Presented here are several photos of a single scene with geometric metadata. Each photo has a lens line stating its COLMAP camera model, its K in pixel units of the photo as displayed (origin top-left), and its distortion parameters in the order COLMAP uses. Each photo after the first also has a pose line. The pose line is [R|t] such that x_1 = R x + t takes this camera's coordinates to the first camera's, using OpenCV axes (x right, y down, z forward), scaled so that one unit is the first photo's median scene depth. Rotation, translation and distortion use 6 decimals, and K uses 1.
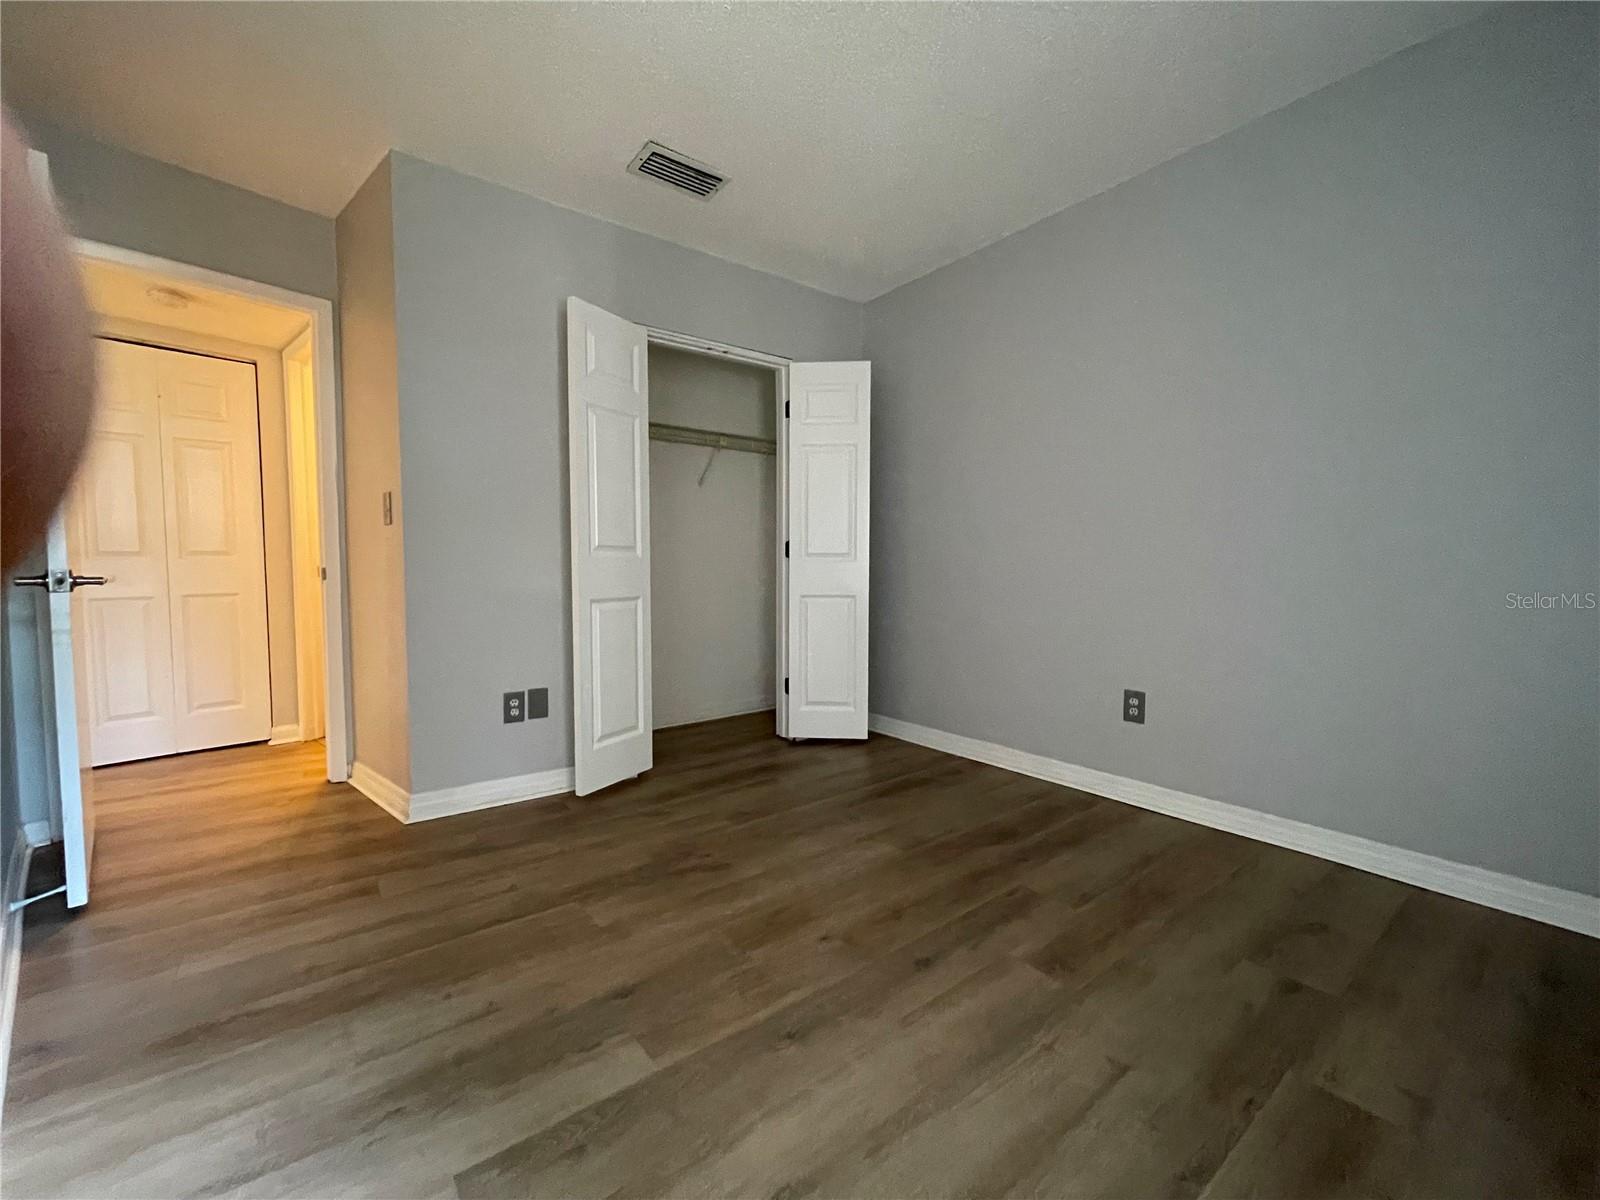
lens RADIAL K [[645.5, 0, 793.6], [0, 645.5, 598.1], [0, 0, 1]] dist [-0.000286, 0.000695]
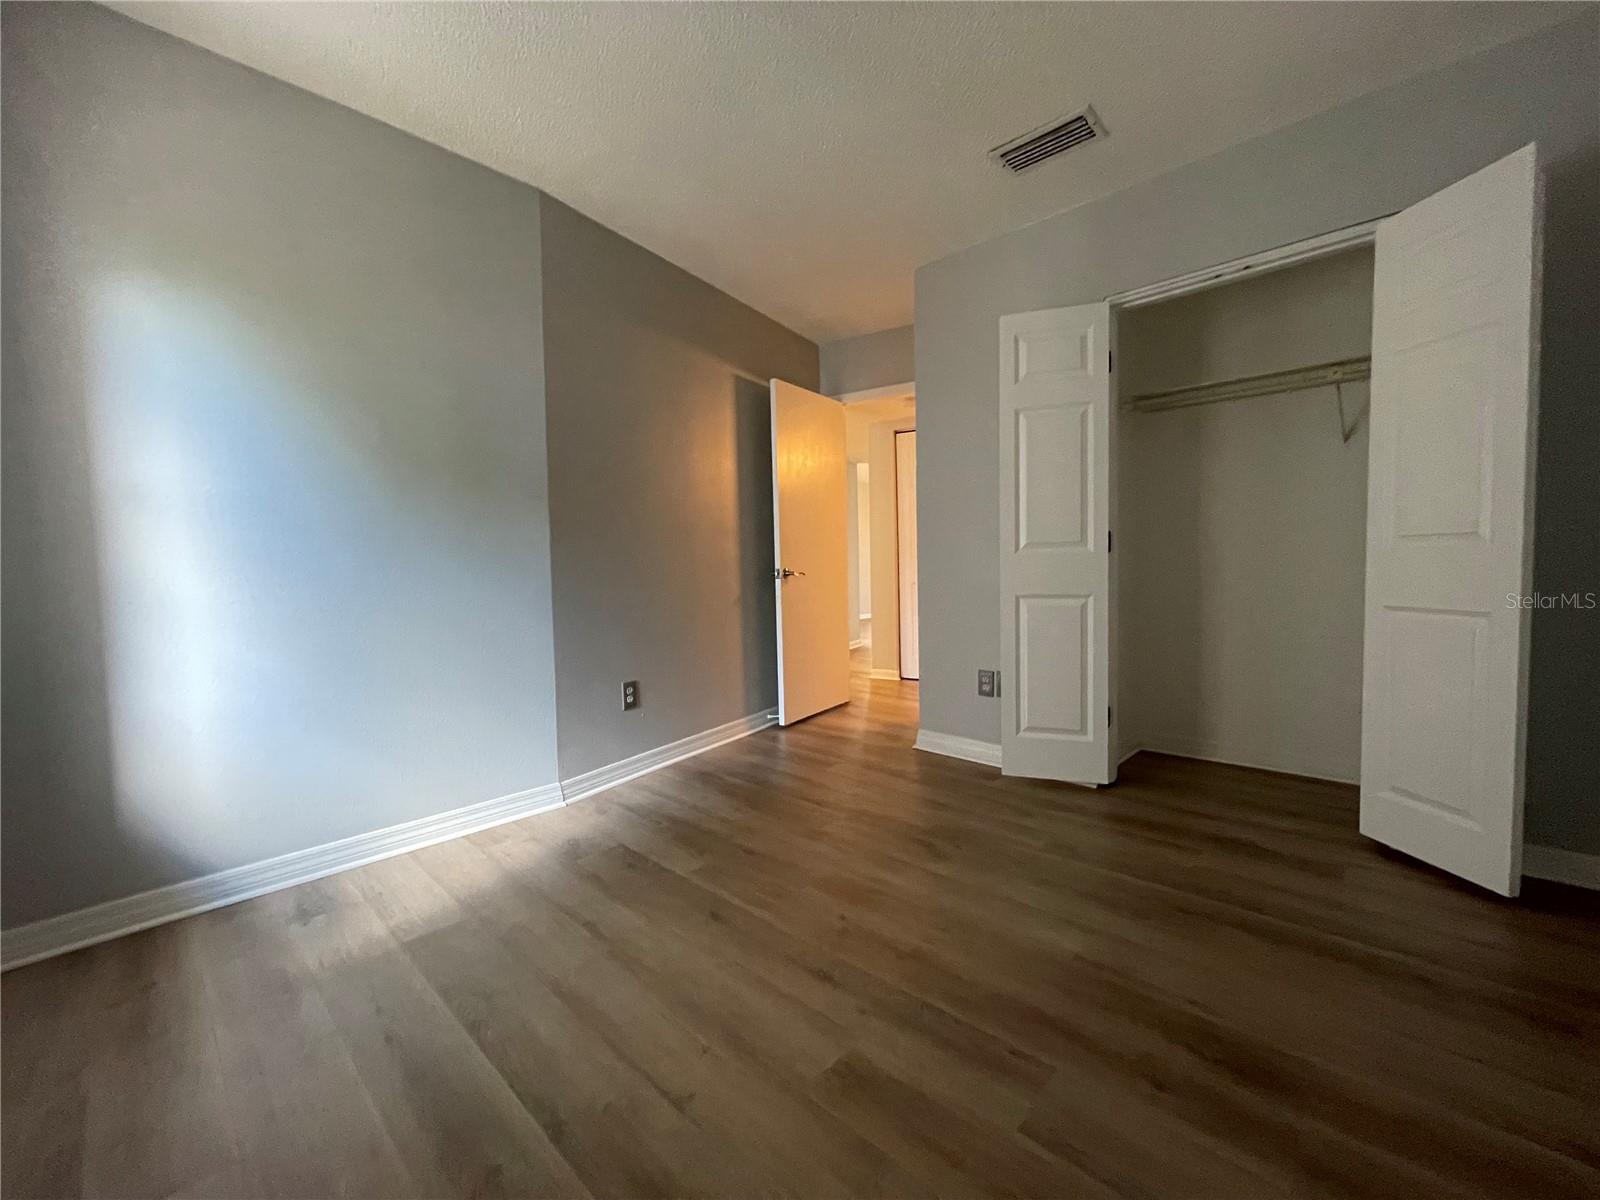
lens RADIAL K [[645.5, 0, 793.6], [0, 645.5, 598.2], [0, 0, 1]] dist [-0.000286, 0.000695]
pose [[0.164305, 0.050651, -0.985108, 0.838098], [-0.032824, 0.998408, 0.045860, -0.035640], [0.985863, 0.024800, 0.165706, 0.580005]]
